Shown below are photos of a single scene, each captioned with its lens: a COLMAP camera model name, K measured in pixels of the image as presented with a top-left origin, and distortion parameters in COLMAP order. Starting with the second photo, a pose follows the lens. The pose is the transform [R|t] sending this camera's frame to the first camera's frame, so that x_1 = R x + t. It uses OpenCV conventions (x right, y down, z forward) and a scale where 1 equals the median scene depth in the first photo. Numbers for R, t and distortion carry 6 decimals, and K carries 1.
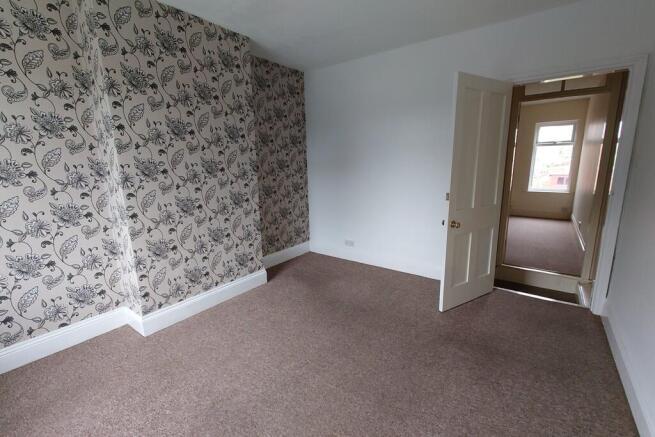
lens RADIAL K [[288.6, 0, 330.1], [0, 288.6, 219.6], [0, 0, 1]] dist [0.000049, -0.000025]
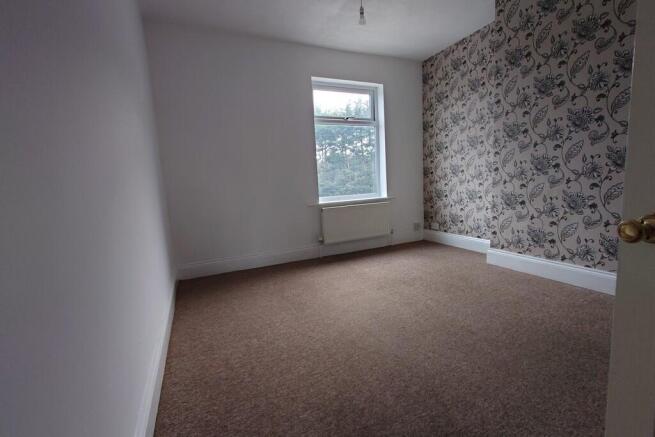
lens RADIAL K [[288.6, 0, 329.1], [0, 288.6, 217.6], [0, 0, 1]] dist [0.000049, -0.000025]
pose [[-0.479805, 0.156456, -0.863313, 0.761611], [-0.107921, 0.965975, 0.235041, -0.024094], [0.870713, 0.205944, -0.446594, 0.866162]]
